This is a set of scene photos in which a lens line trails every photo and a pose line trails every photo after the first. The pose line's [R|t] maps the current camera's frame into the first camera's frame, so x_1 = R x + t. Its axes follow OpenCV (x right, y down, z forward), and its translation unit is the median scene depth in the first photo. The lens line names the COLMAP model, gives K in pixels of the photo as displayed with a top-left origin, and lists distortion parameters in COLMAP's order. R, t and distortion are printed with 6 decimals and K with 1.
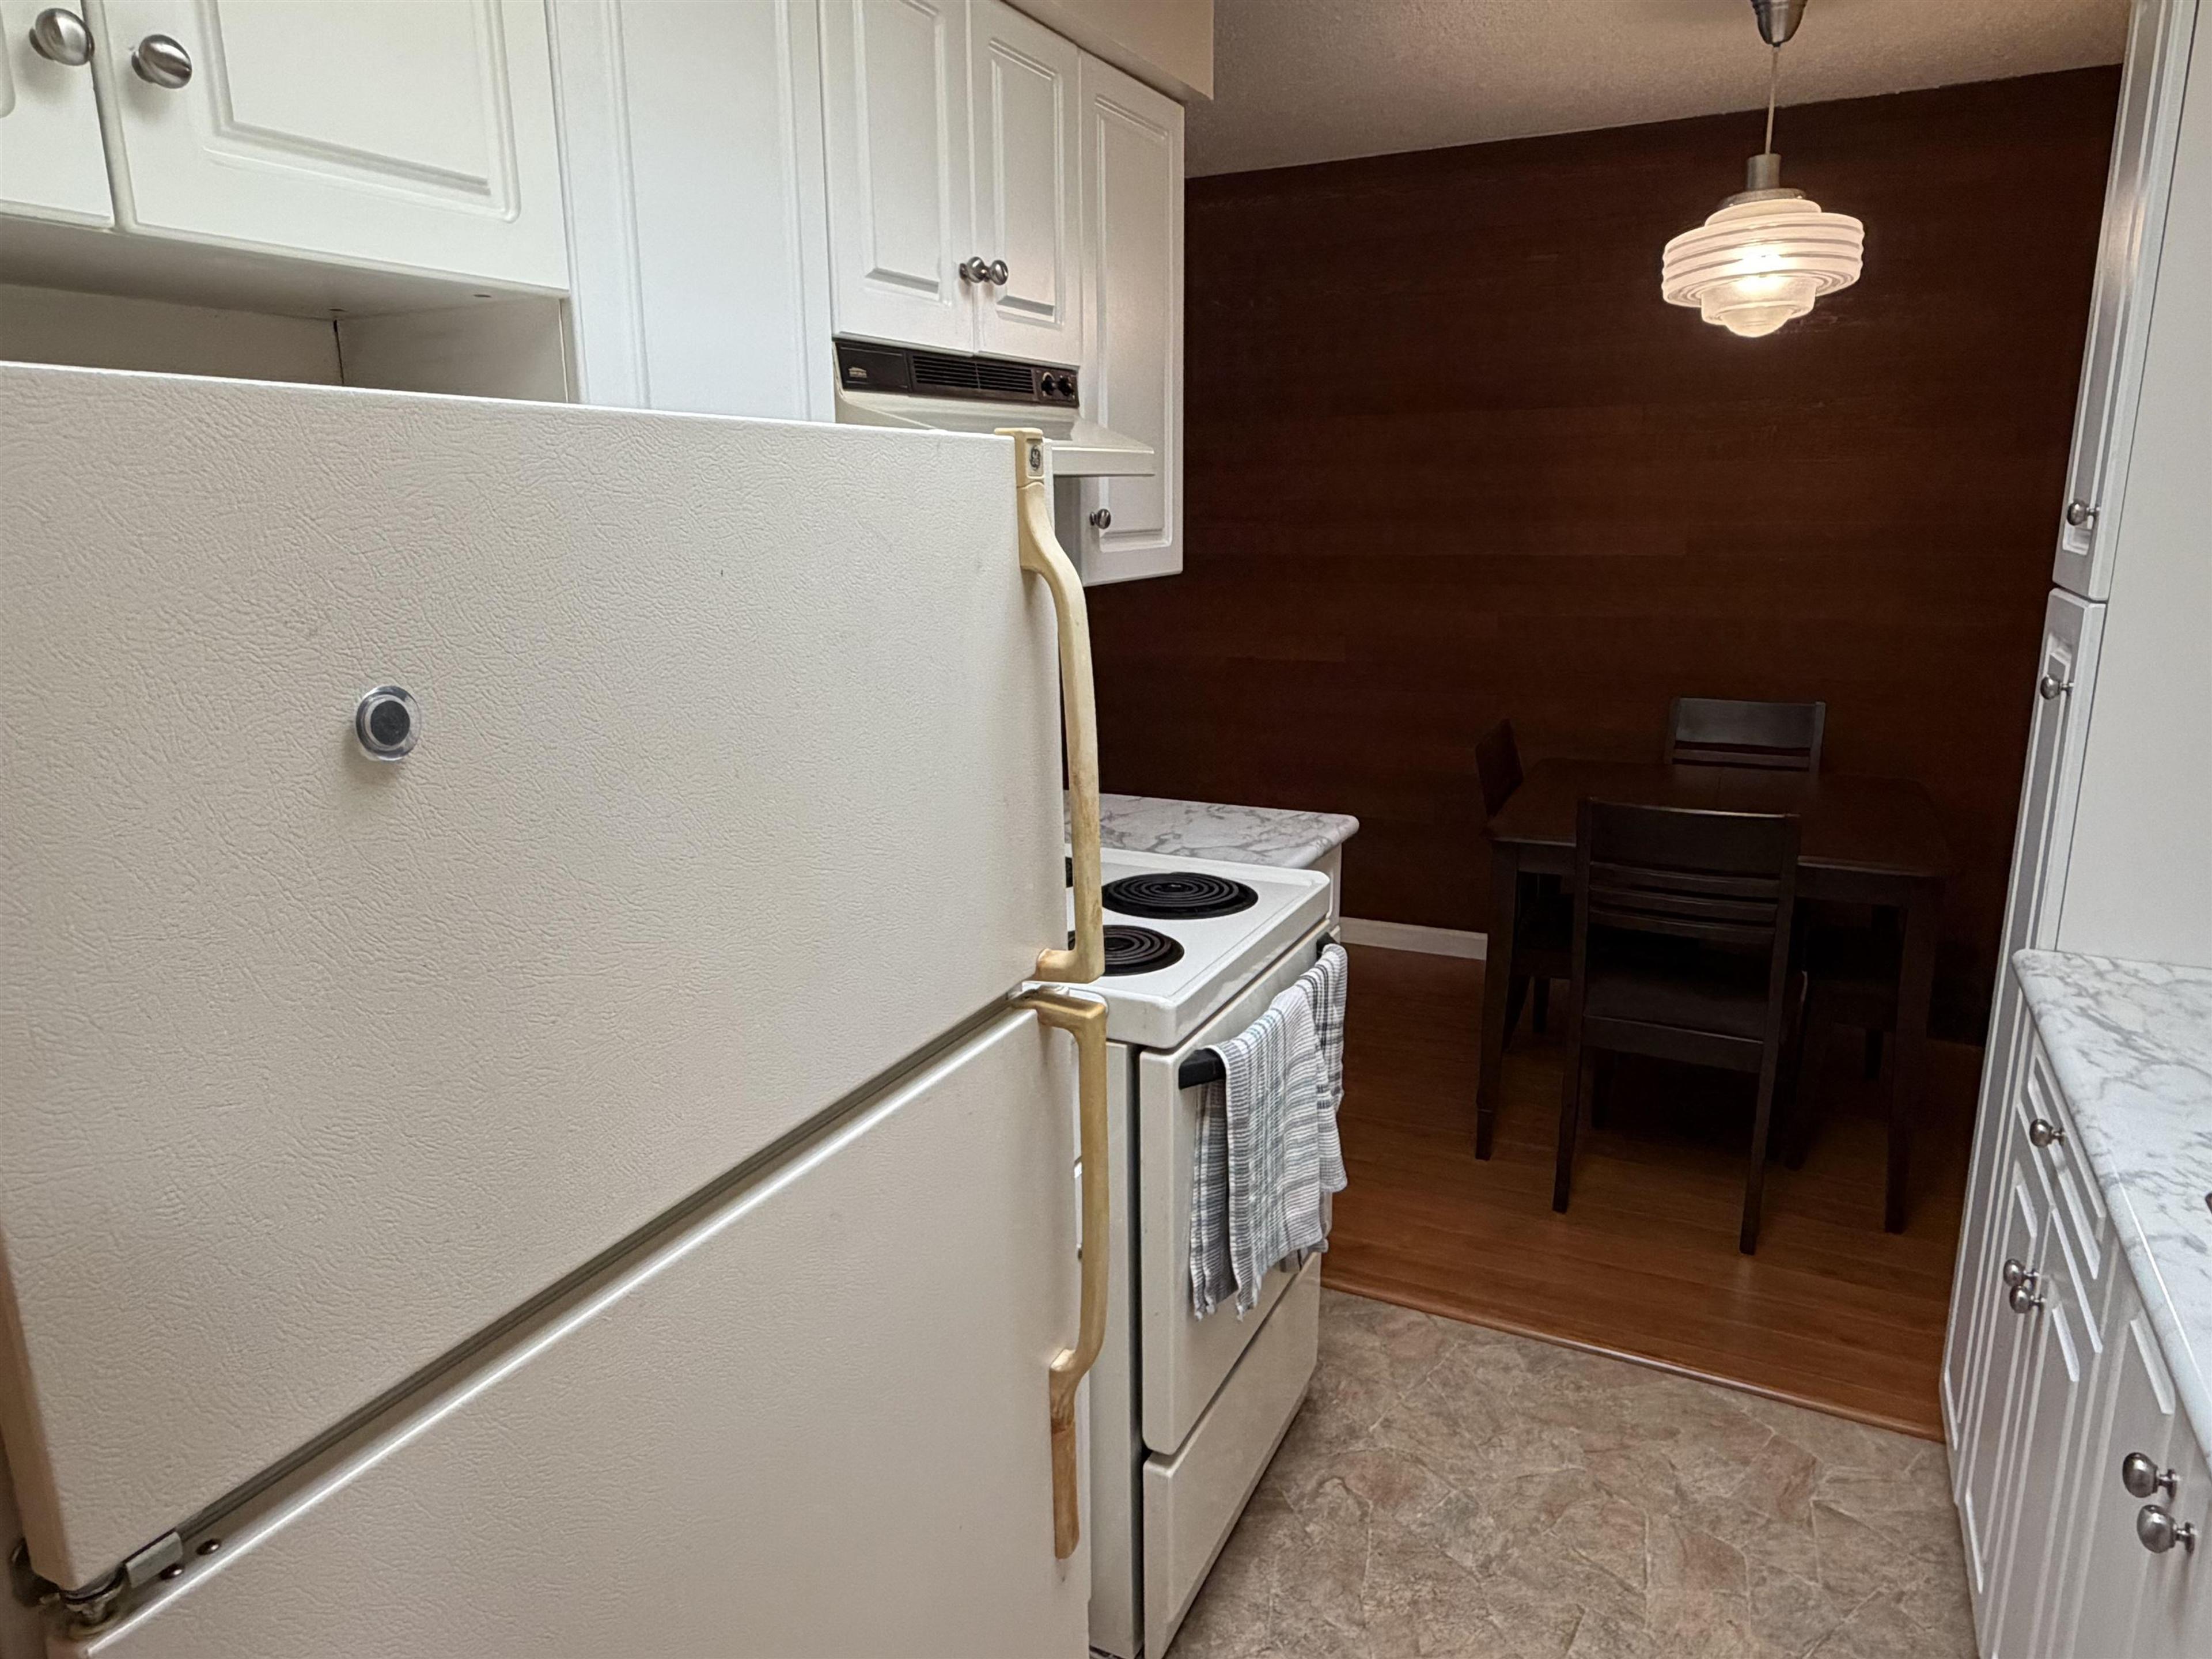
lens RADIAL K [[1407.6, 0, 1106.7], [0, 1407.6, 827.3], [0, 0, 1]] dist [-0.009734, -0.000063]
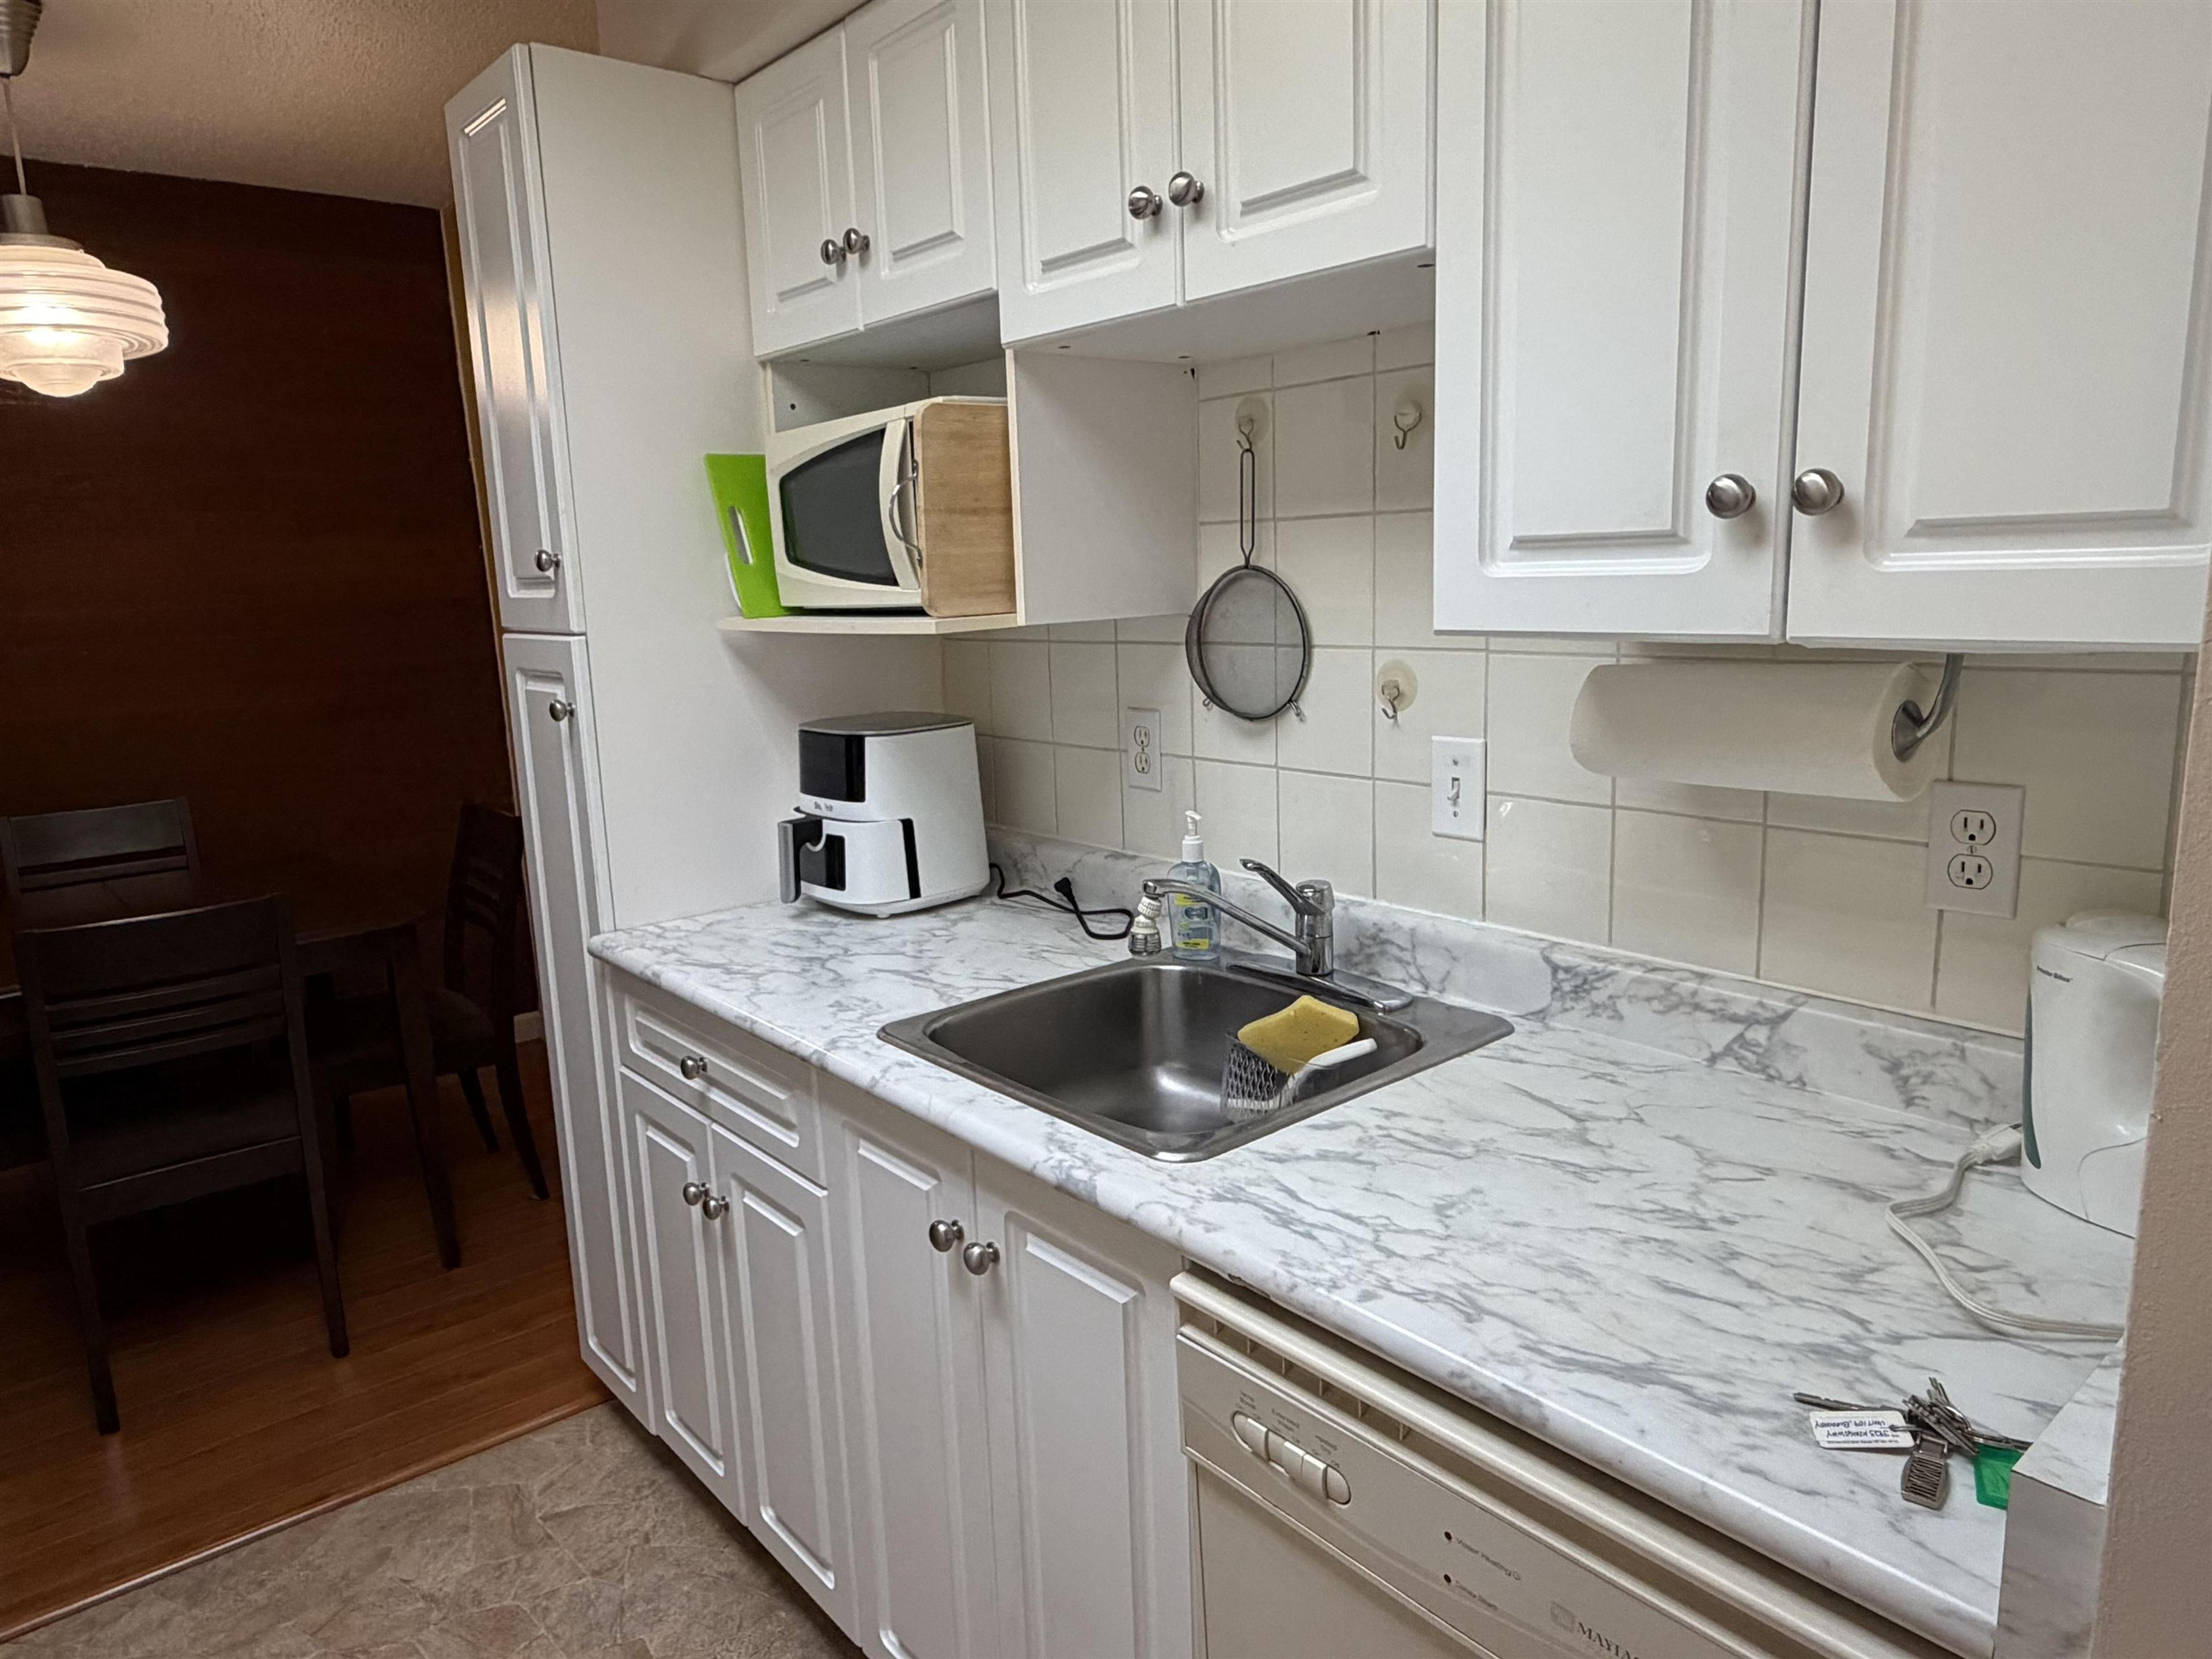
lens RADIAL K [[1407.6, 0, 1106.2], [0, 1407.6, 820.3], [0, 0, 1]] dist [-0.009734, -0.000063]
pose [[0.392813, -0.177990, 0.902229, -0.147929], [0.242834, 0.966344, 0.084913, -0.000573], [-0.886978, 0.185737, 0.422815, 0.087432]]
